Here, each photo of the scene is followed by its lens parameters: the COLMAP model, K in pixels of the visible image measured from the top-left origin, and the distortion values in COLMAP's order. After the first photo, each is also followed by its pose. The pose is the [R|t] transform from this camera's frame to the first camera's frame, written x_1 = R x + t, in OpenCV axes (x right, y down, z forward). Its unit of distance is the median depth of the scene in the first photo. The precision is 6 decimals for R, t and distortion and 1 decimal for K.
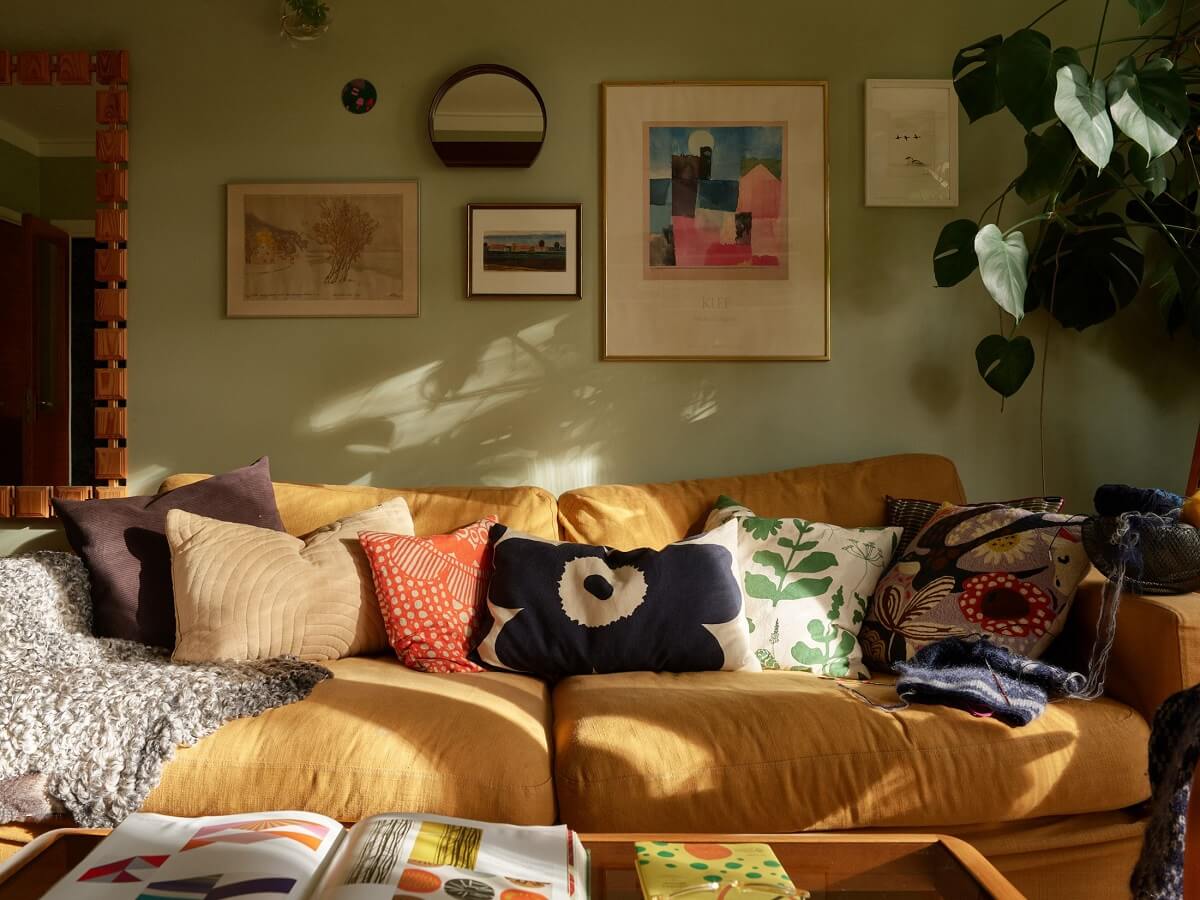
lens RADIAL K [[1054.4, 0, 600.0], [0, 1054.4, 450.0], [0, 0, 1]] dist [-0.038210, 0.005520]
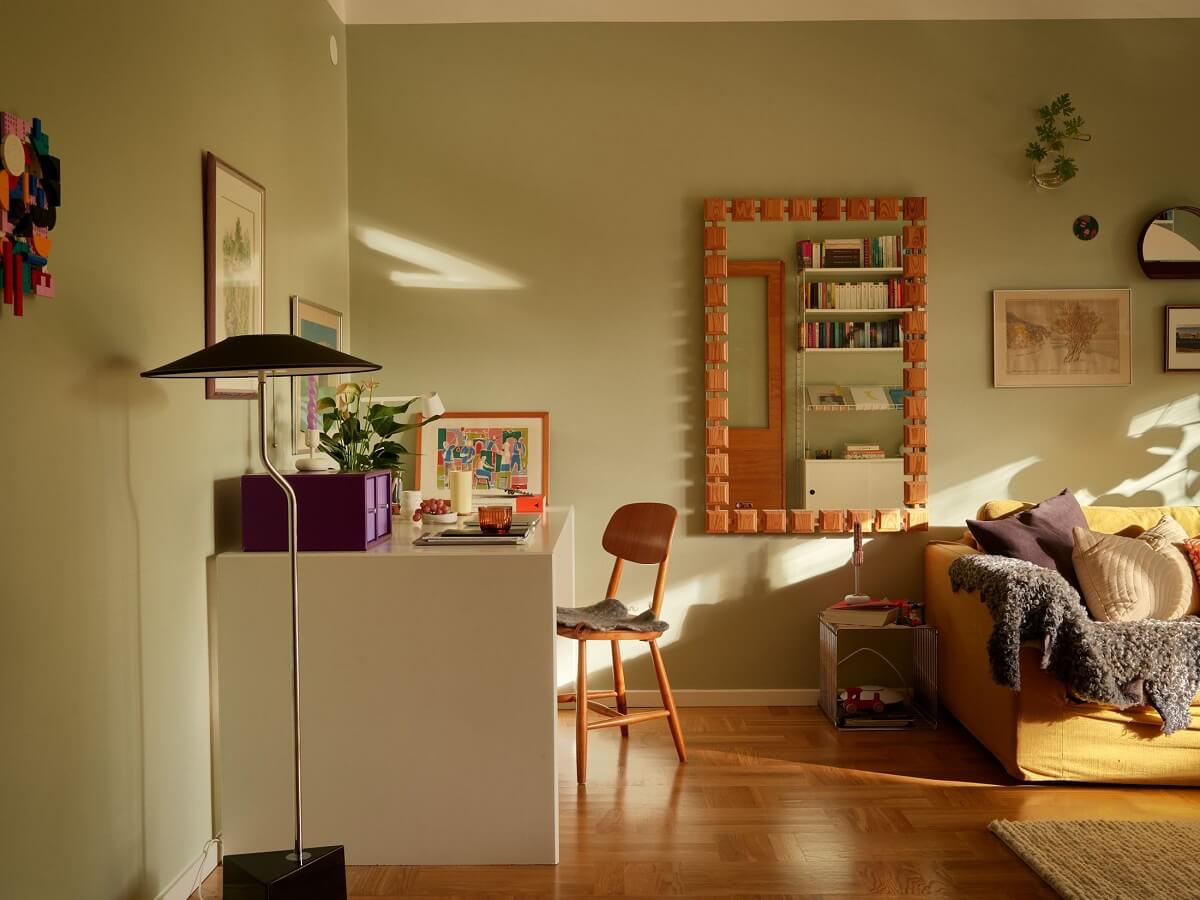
lens RADIAL K [[1282.5, 0, 600.0], [0, 1282.5, 450.0], [0, 0, 1]] dist [-0.015366, -0.006876]
pose [[0.999919, -0.011539, 0.005364, -0.892929], [0.011453, 0.999808, 0.015896, -0.075798], [-0.005546, -0.015833, 0.999859, -0.709380]]
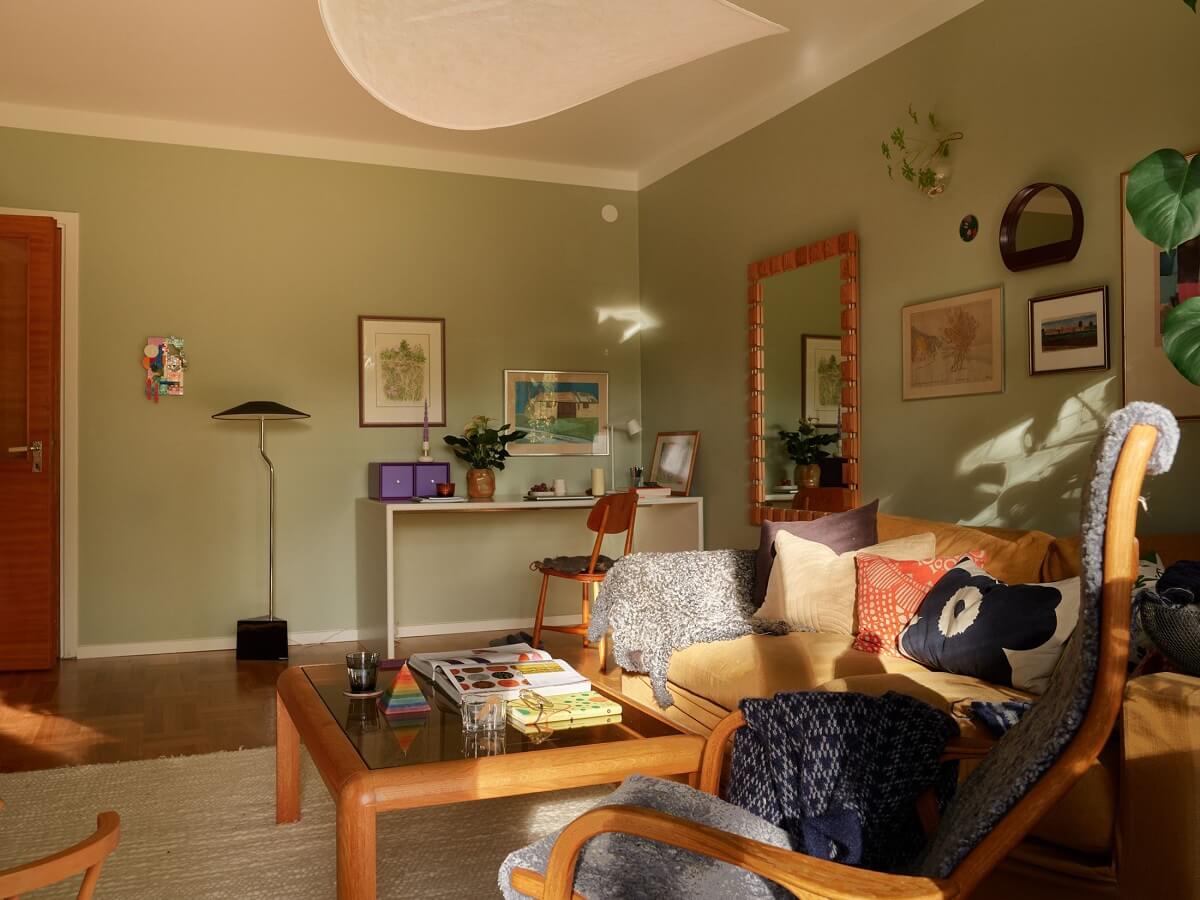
lens RADIAL K [[1054.4, 0, 600.0], [0, 1054.4, 450.0], [0, 0, 1]] dist [-0.038210, 0.005520]
pose [[0.398626, -0.009441, -0.917065, 0.797954], [-0.005443, 0.999905, -0.012660, -0.038431], [0.917097, 0.010038, 0.398537, 0.047566]]
